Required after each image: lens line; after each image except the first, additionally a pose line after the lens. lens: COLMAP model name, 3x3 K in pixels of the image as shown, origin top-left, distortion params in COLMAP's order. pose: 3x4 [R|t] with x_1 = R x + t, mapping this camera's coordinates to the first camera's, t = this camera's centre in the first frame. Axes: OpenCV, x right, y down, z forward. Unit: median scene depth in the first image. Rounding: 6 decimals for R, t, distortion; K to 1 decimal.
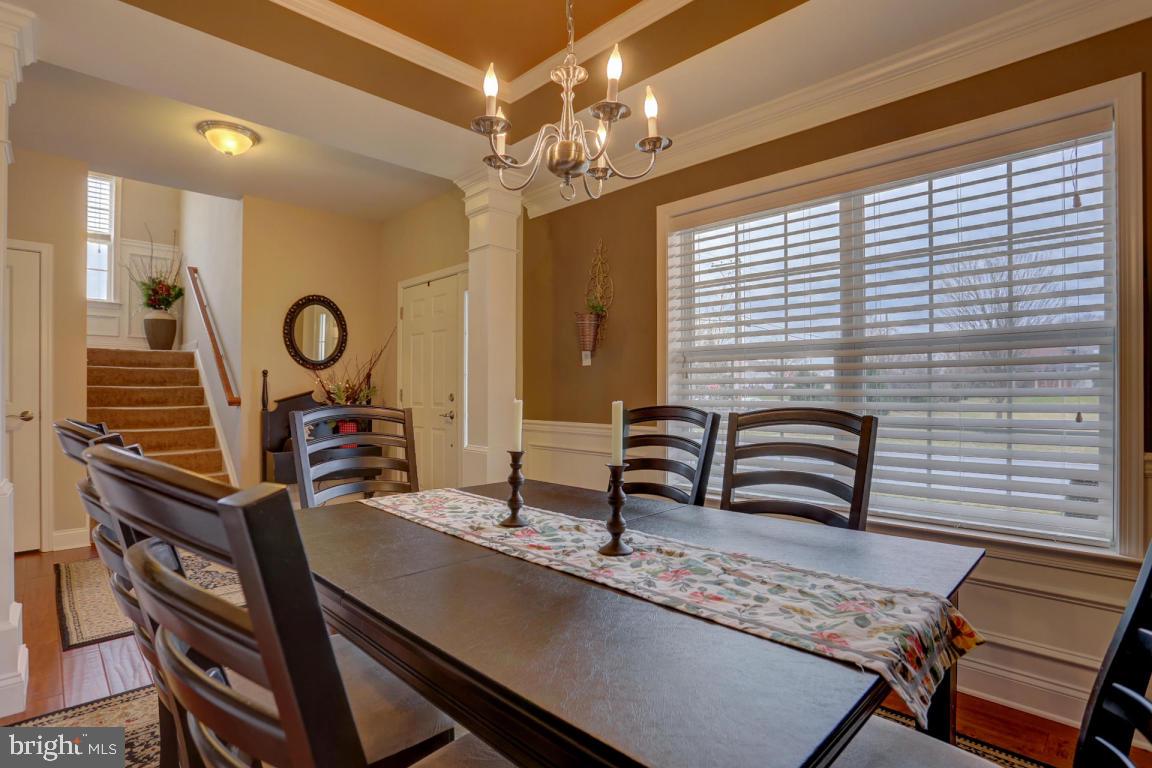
lens RADIAL K [[570.6, 0, 582.1], [0, 570.6, 384.9], [0, 0, 1]] dist [-0.060503, 0.022749]
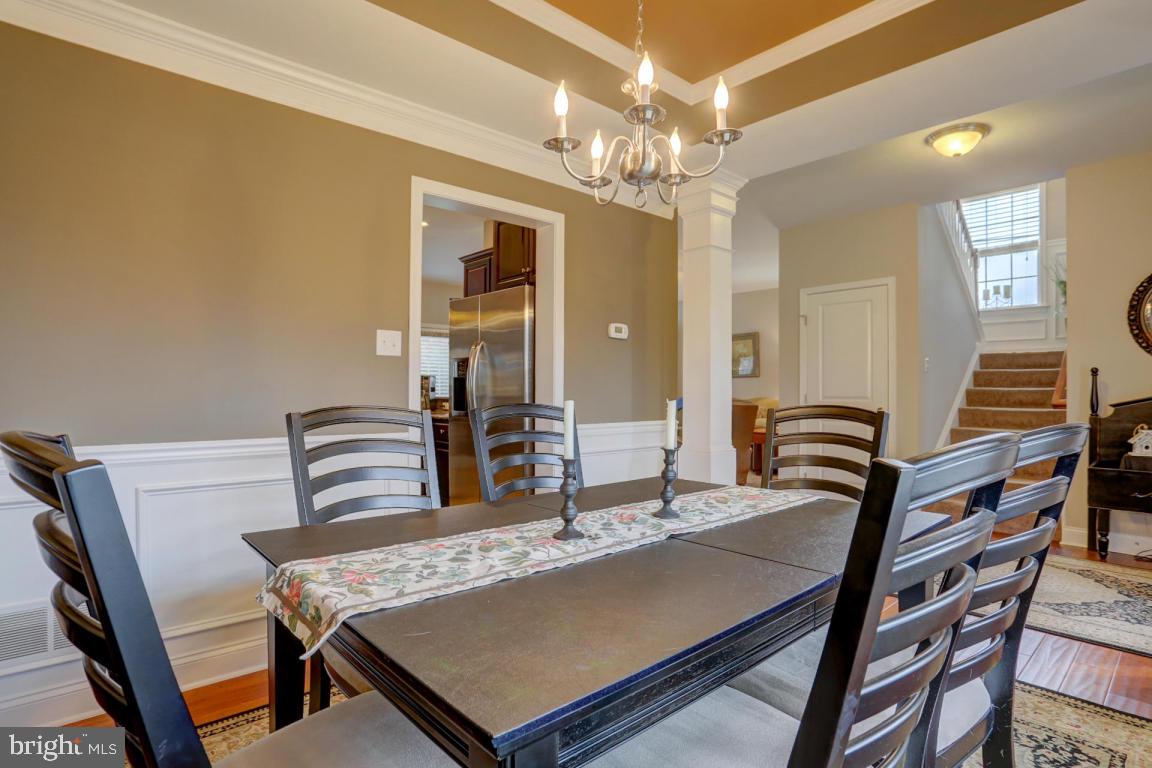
lens RADIAL K [[570.6, 0, 578.8], [0, 570.6, 390.7], [0, 0, 1]] dist [-0.060503, 0.022749]
pose [[-0.041428, -0.002348, -0.999139, 0.288720], [0.009692, 0.999949, -0.002752, 0.002690], [0.999094, -0.009797, -0.041403, 0.263413]]
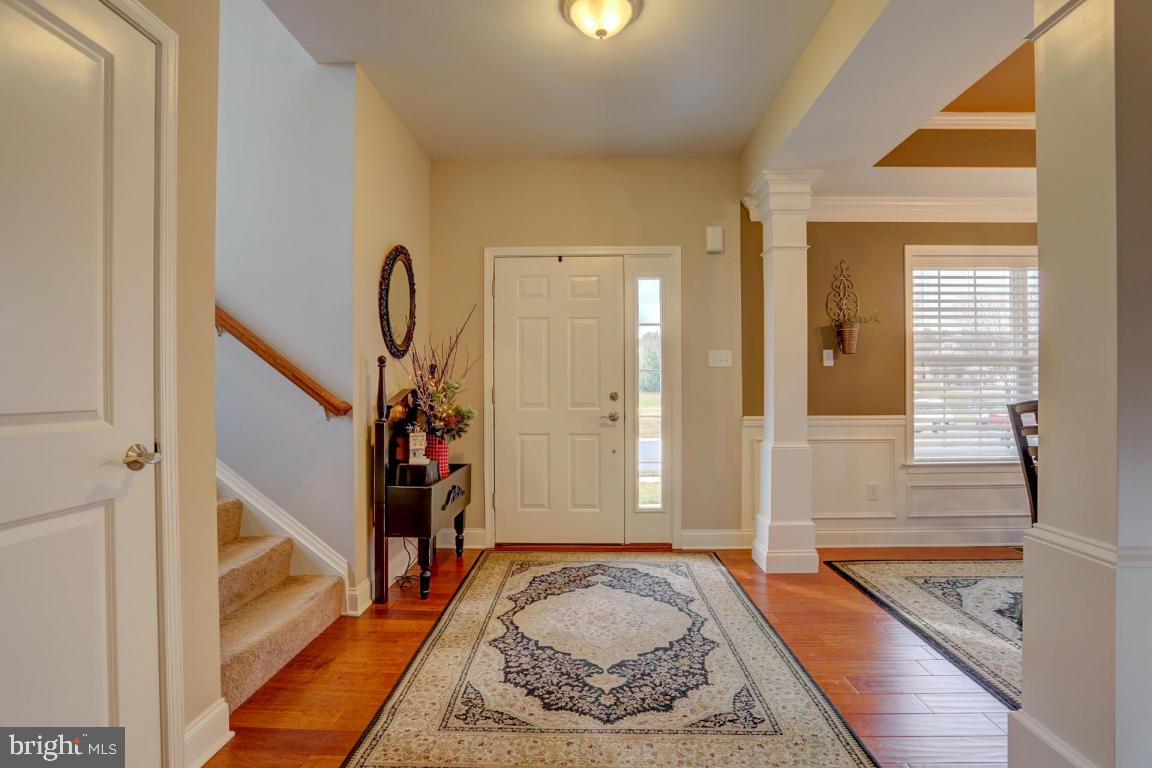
lens RADIAL K [[570.6, 0, 583.3], [0, 570.6, 381.6], [0, 0, 1]] dist [-0.060503, 0.022749]
pose [[0.715642, -0.002493, 0.698463, -0.820858], [-0.004151, 0.999961, 0.007821, -0.006979], [-0.698455, -0.008496, 0.715604, 0.382732]]
